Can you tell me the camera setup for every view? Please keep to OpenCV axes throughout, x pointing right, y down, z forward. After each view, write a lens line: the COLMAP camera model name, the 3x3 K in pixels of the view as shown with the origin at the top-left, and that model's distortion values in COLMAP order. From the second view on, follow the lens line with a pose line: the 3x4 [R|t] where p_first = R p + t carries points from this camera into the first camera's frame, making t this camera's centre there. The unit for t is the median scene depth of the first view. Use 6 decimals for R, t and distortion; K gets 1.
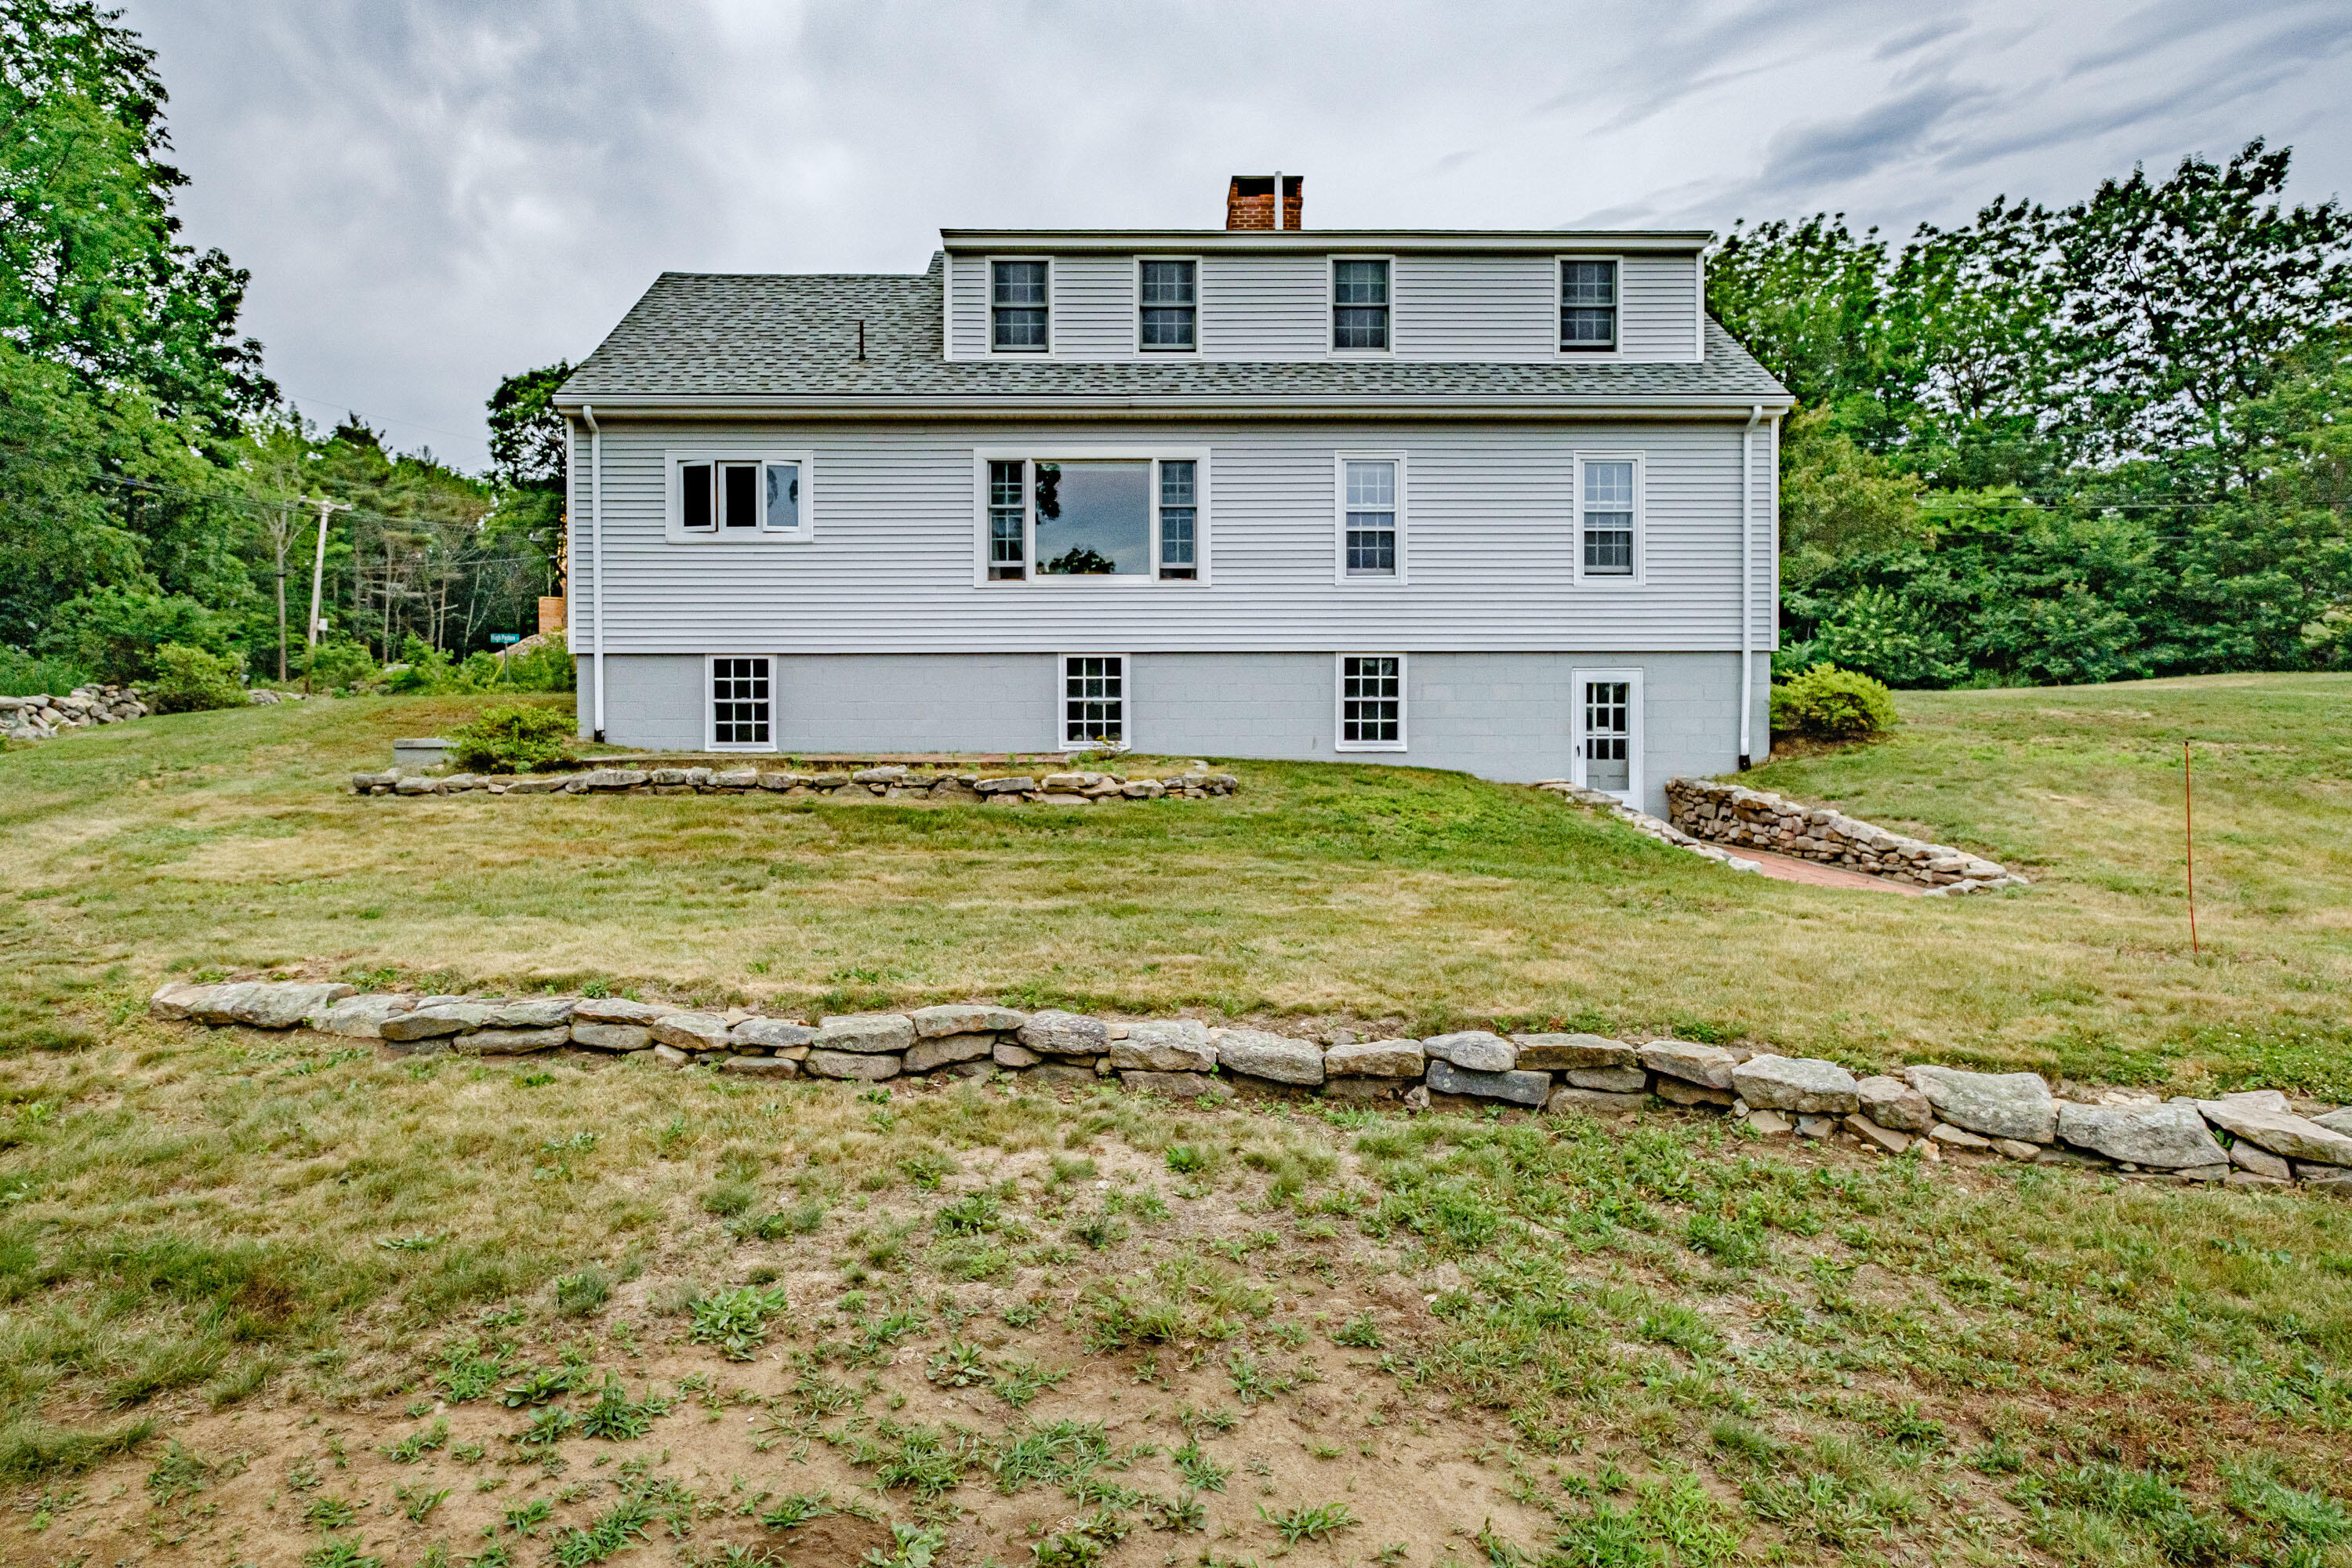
lens RADIAL K [[1351.4, 0, 1167.4], [0, 1351.4, 774.0], [0, 0, 1]] dist [-0.015931, 0.000215]
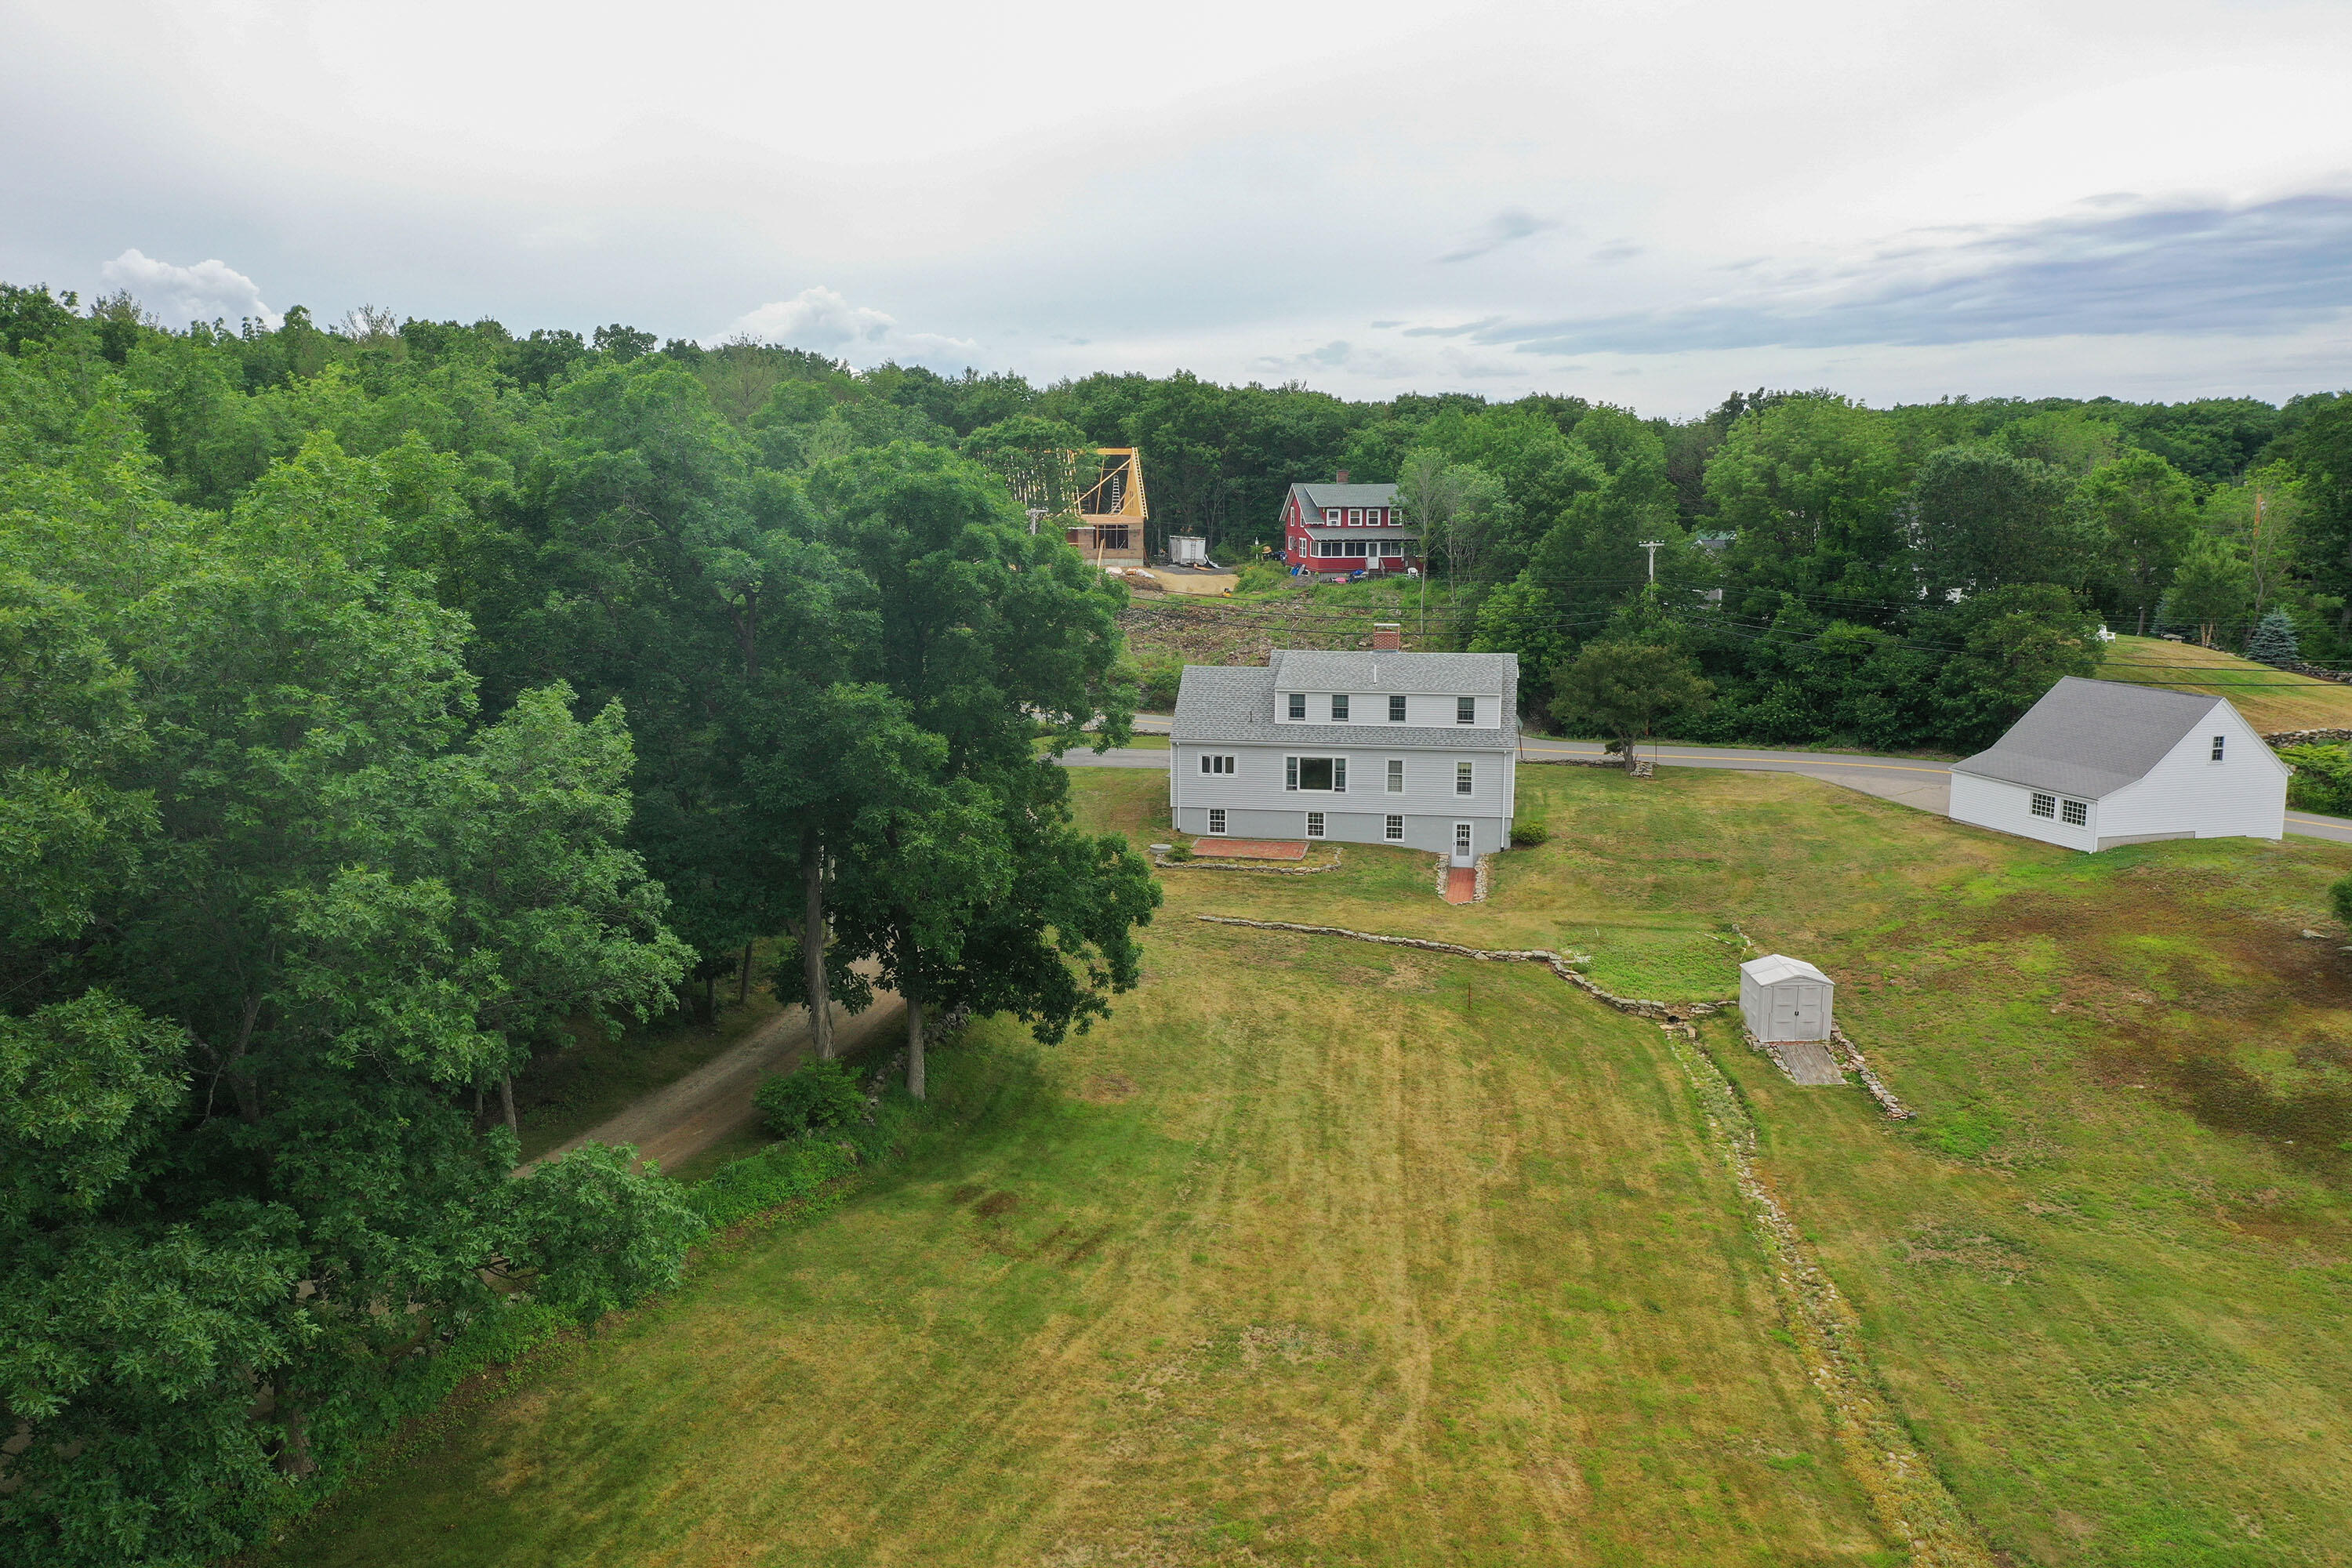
lens RADIAL K [[1857.2, 0, 1196.8], [0, 1857.2, 787.0], [0, 0, 1]] dist [-0.007618, -0.016413]
pose [[0.981167, 0.036709, -0.189643, 0.555947], [-0.007567, 0.988327, 0.152161, -0.883870], [0.193015, -0.147860, 0.969991, -3.740590]]
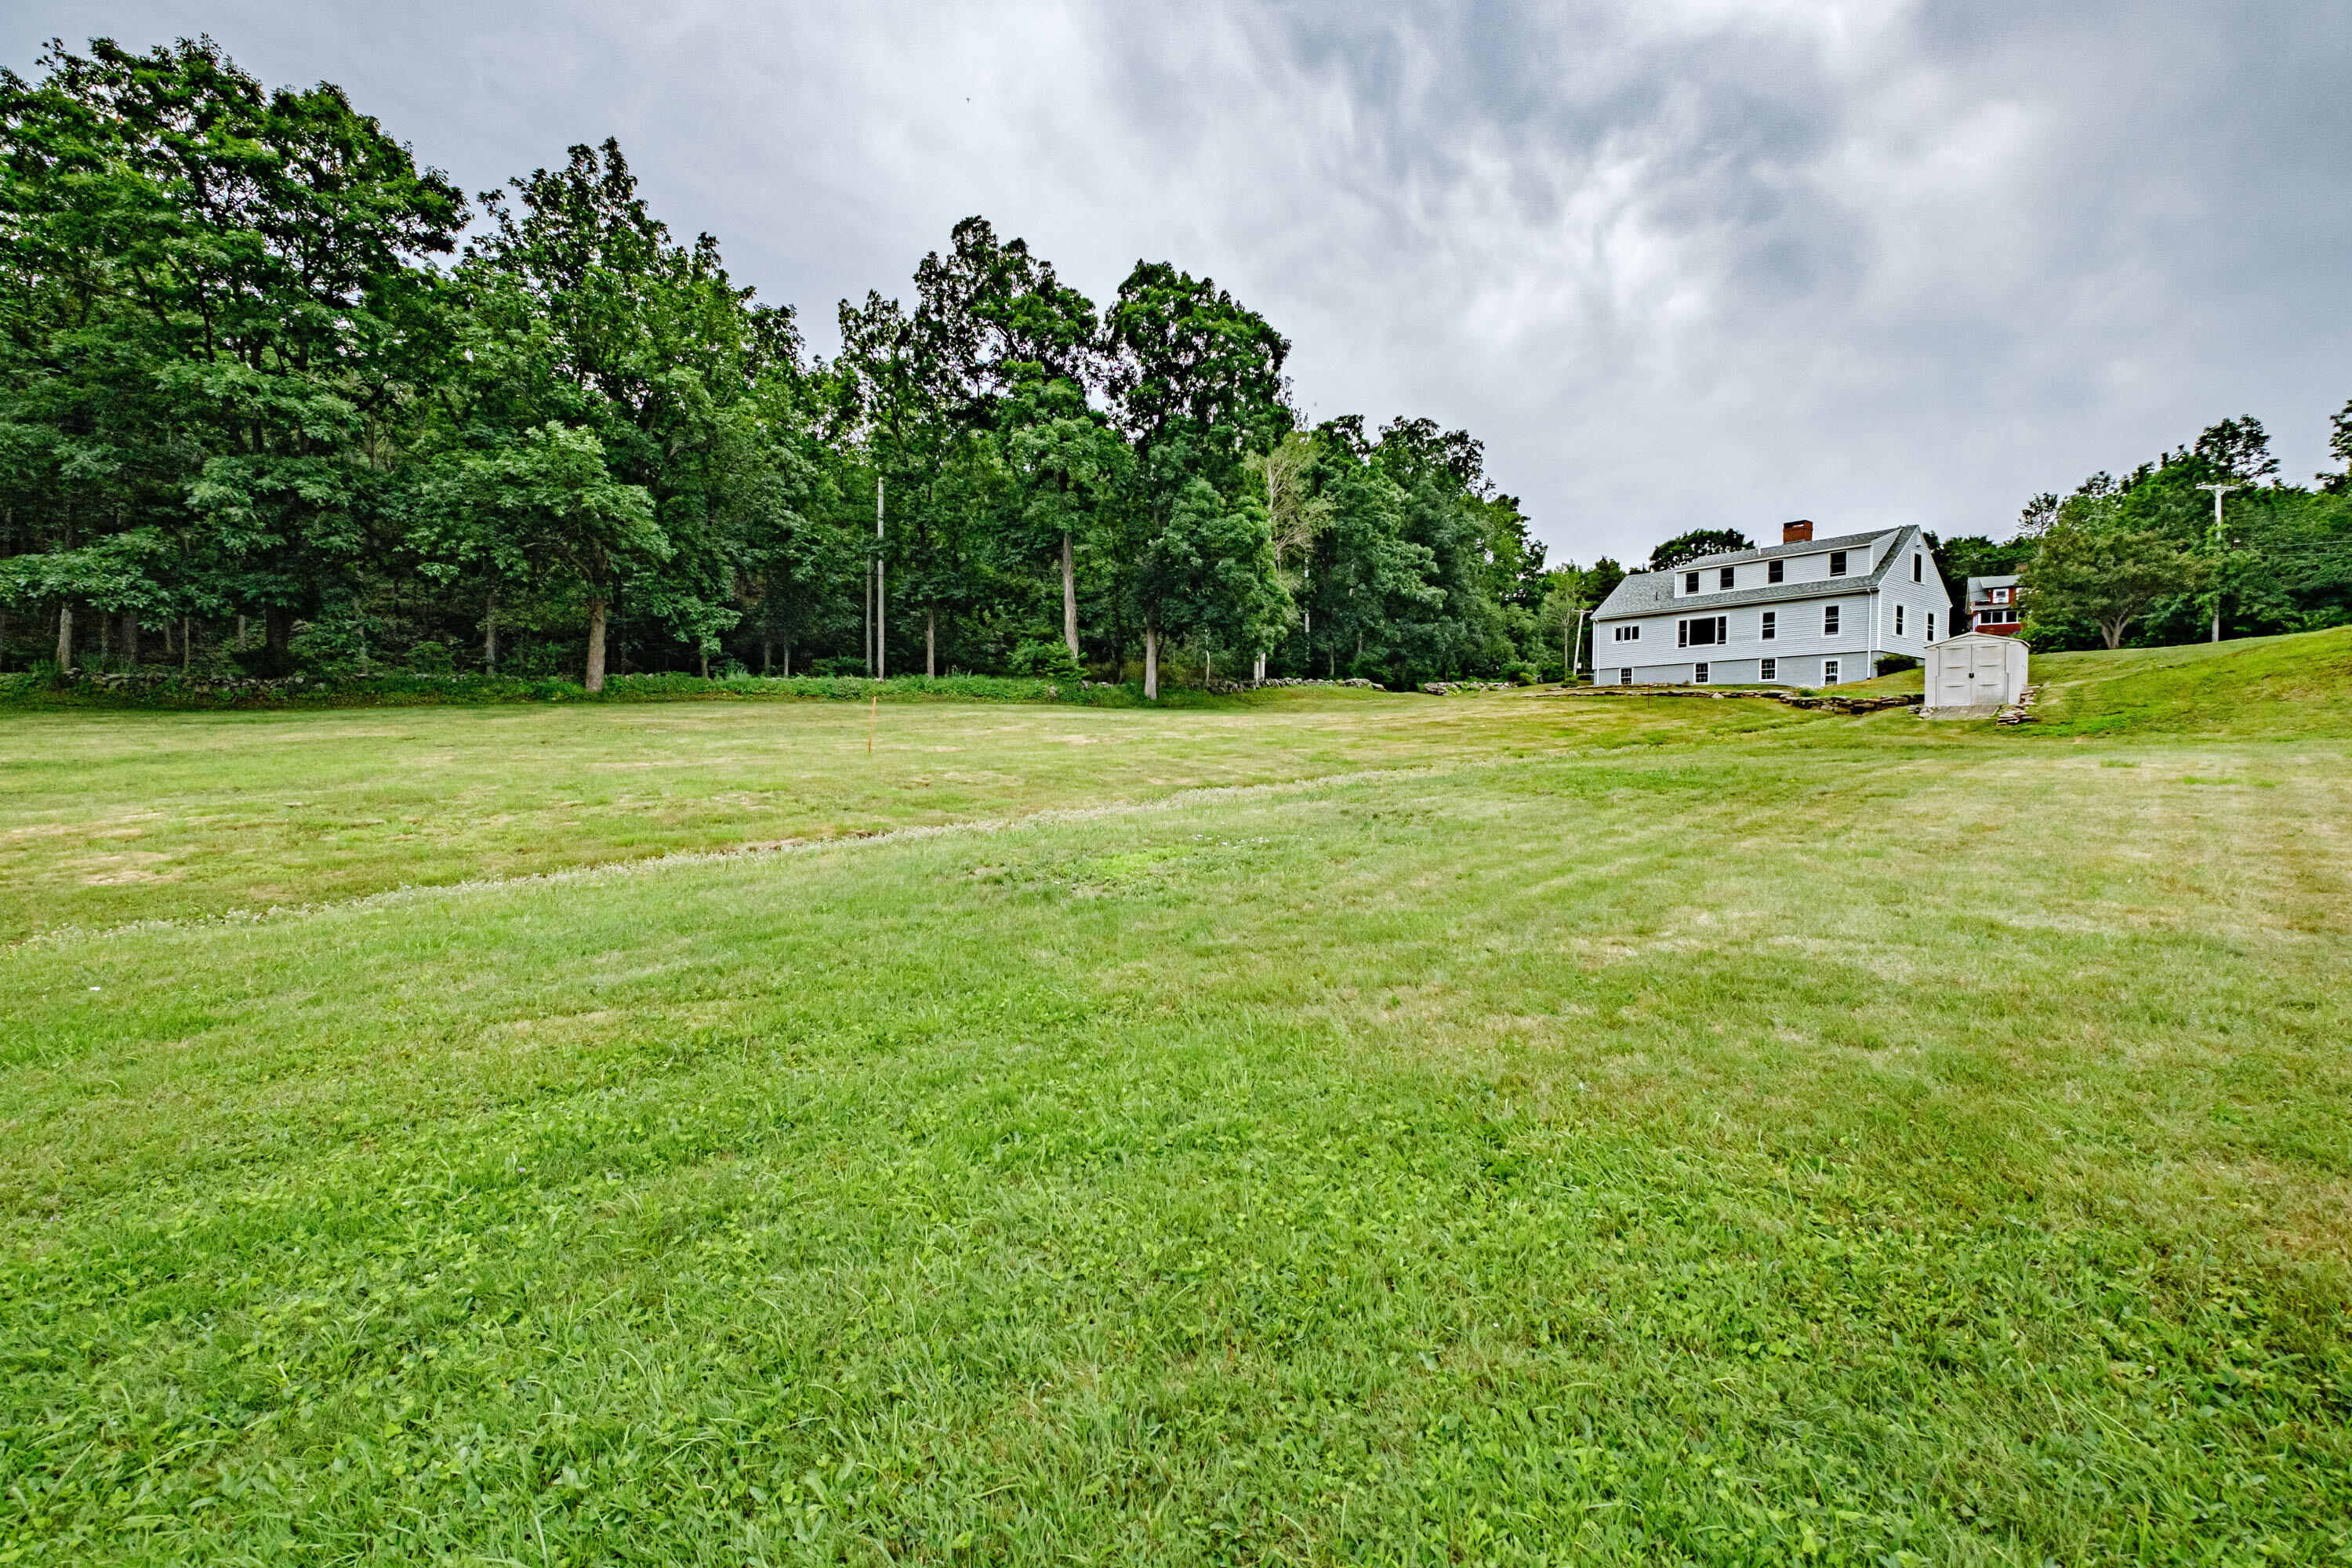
lens RADIAL K [[1040.2, 0, 1163.3], [0, 1040.2, 786.2], [0, 0, 1]] dist [0.006643, -0.000475]
pose [[0.568983, 0.034370, -0.821631, 1.752501], [-0.024661, 0.999390, 0.024728, 0.274083], [0.821979, 0.006192, 0.569484, -2.380756]]
